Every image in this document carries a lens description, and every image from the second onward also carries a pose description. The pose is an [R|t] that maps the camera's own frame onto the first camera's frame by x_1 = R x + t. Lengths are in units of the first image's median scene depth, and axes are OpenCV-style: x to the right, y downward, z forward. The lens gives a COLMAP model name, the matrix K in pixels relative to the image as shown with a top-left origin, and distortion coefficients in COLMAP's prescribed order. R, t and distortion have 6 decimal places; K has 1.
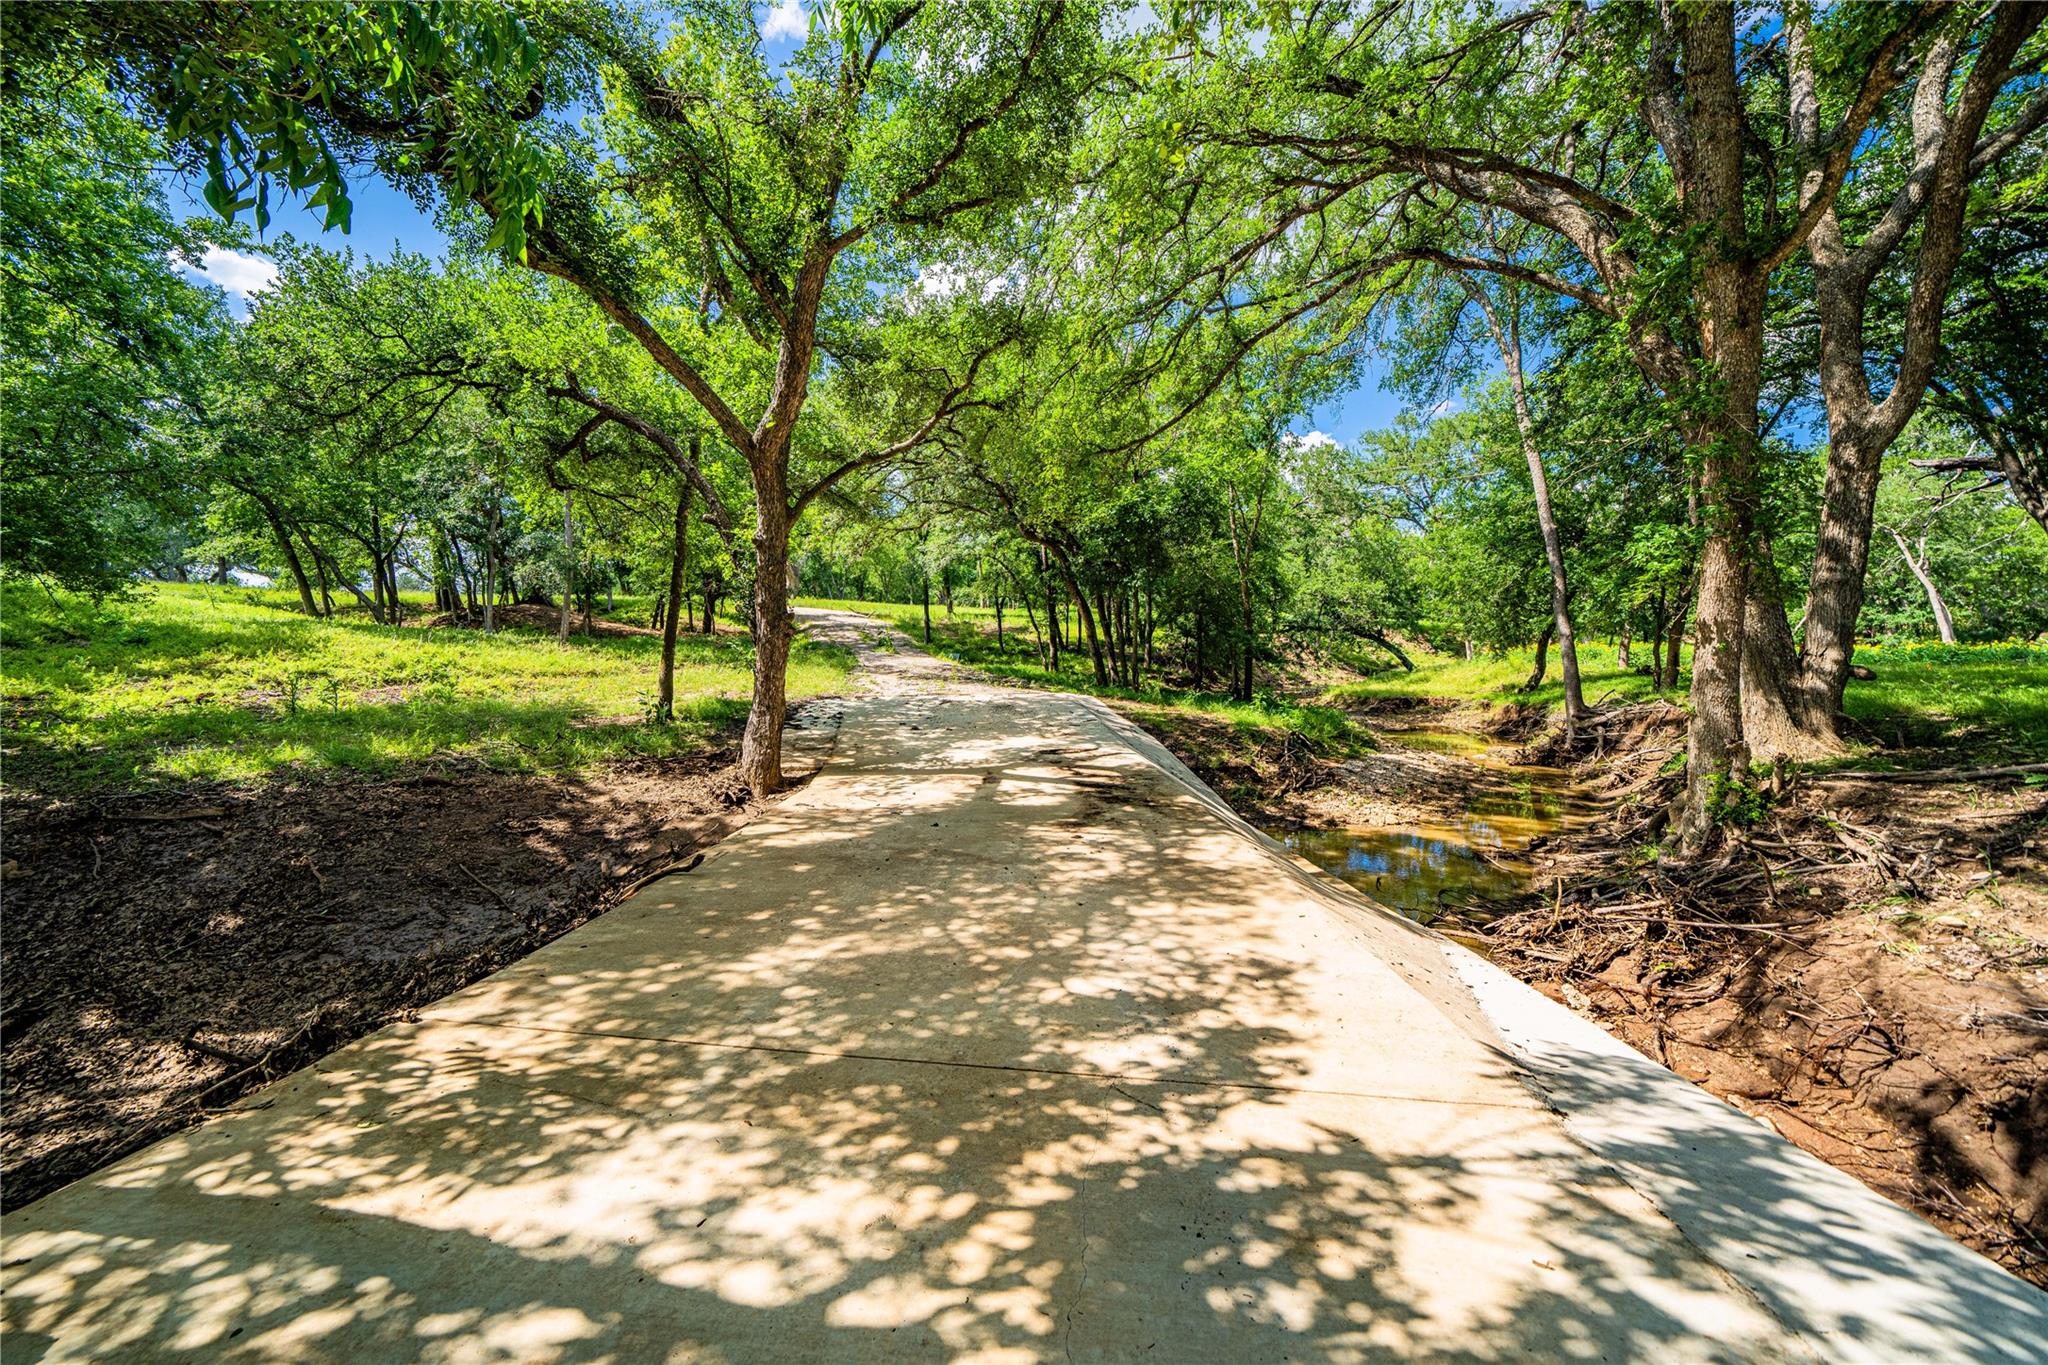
lens RADIAL K [[703.0, 0, 1024.0], [0, 703.0, 682.5], [0, 0, 1]] dist [0.000242, 0.000012]
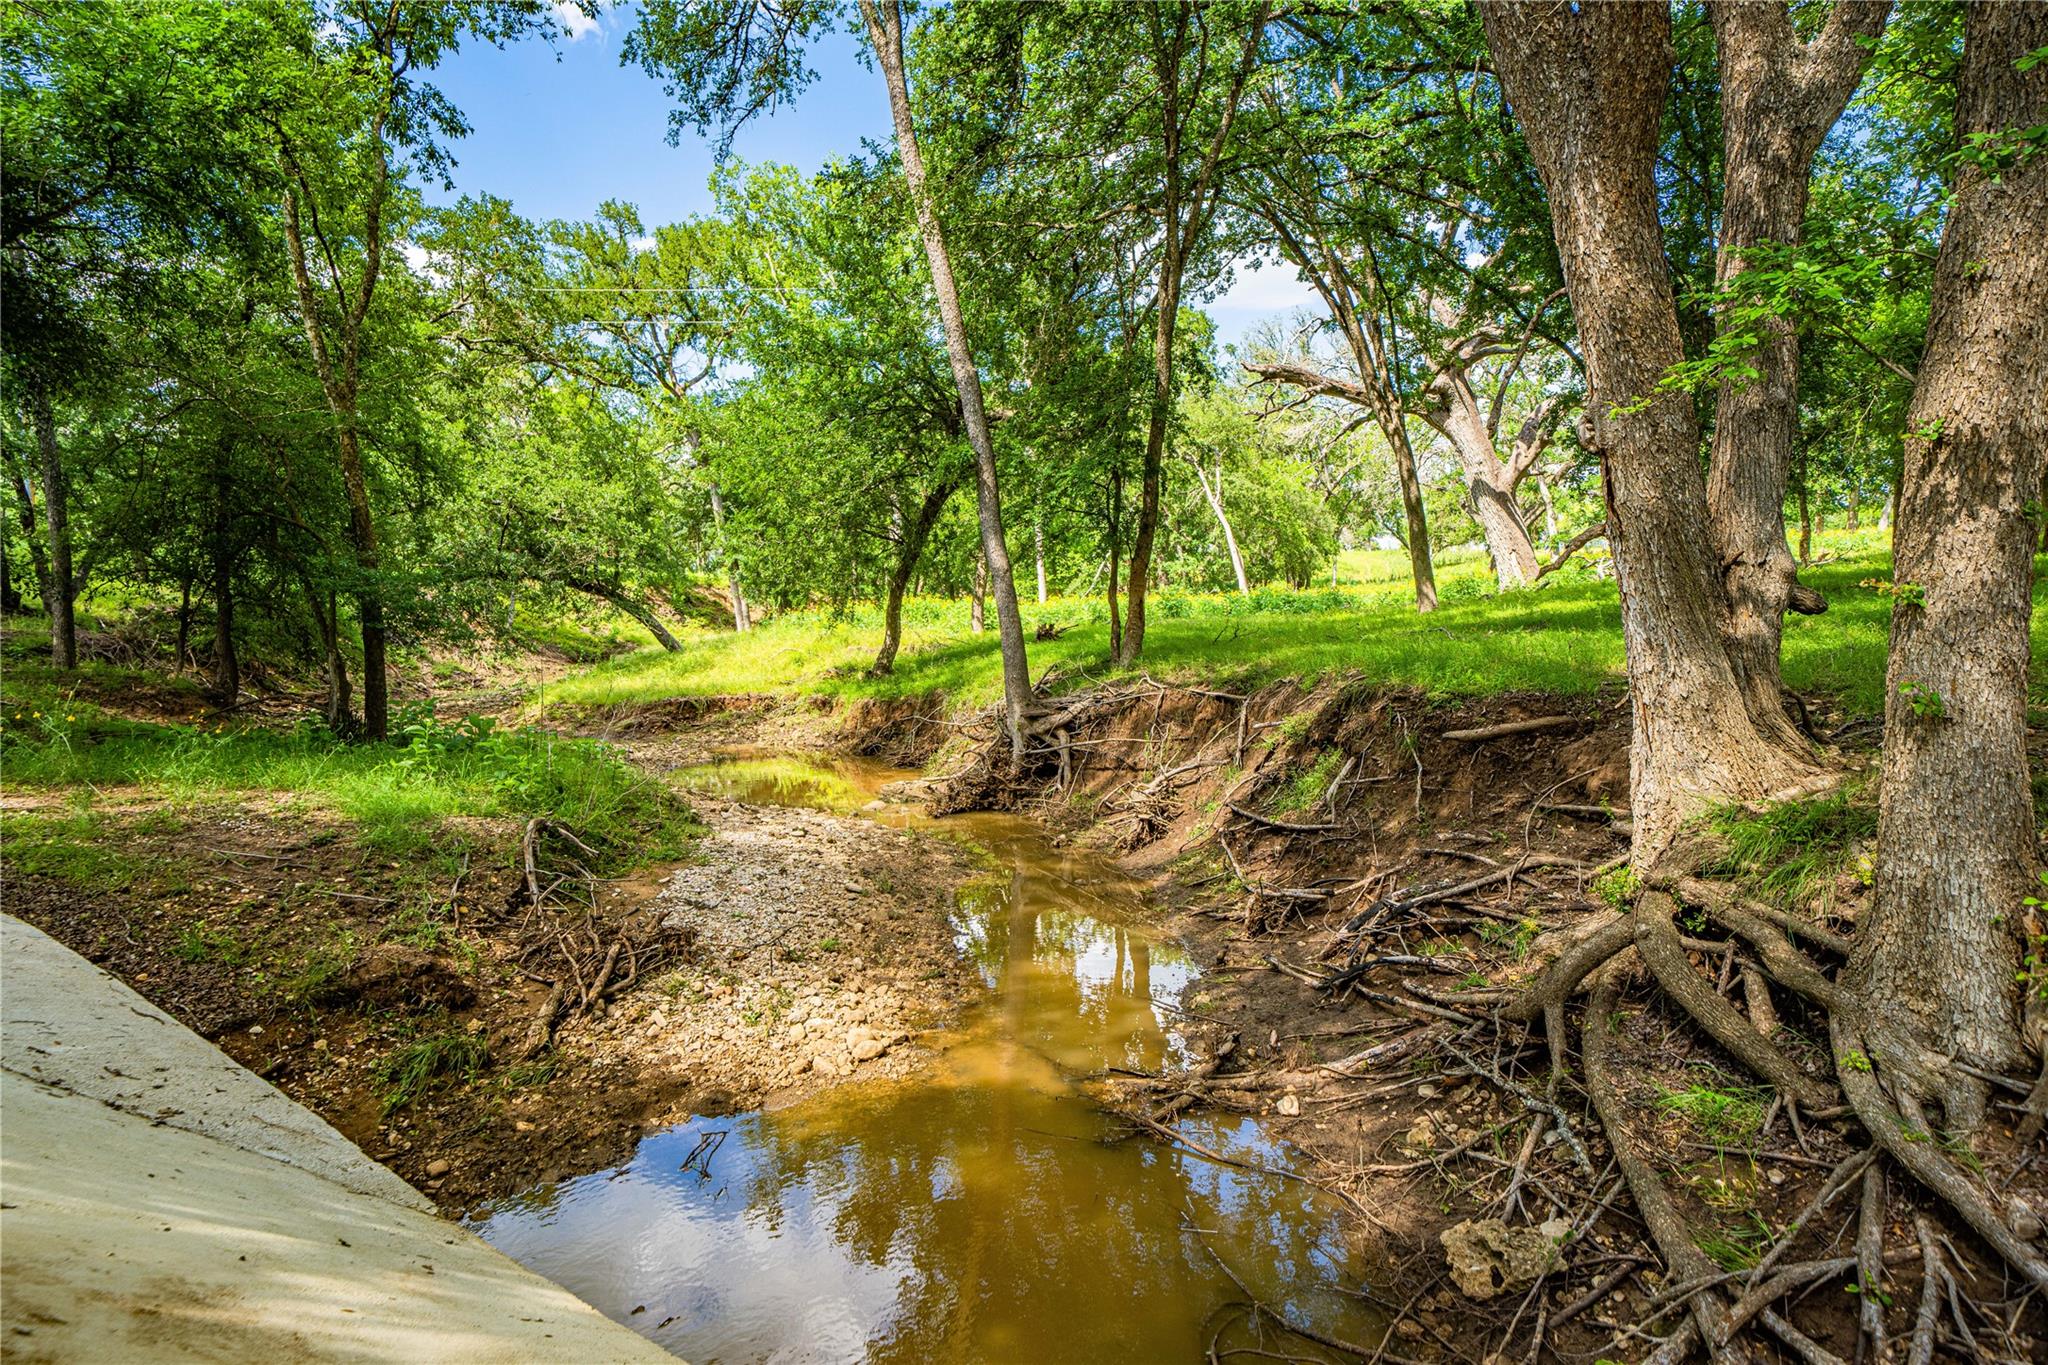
lens RADIAL K [[1171.9, 0, 1024.0], [0, 1171.9, 682.5], [0, 0, 1]] dist [0.003959, 0.000679]
pose [[0.667727, -0.059336, 0.742037, 0.071552], [0.056644, 0.997978, 0.028830, -0.003431], [-0.742248, 0.022781, 0.669738, 0.275765]]
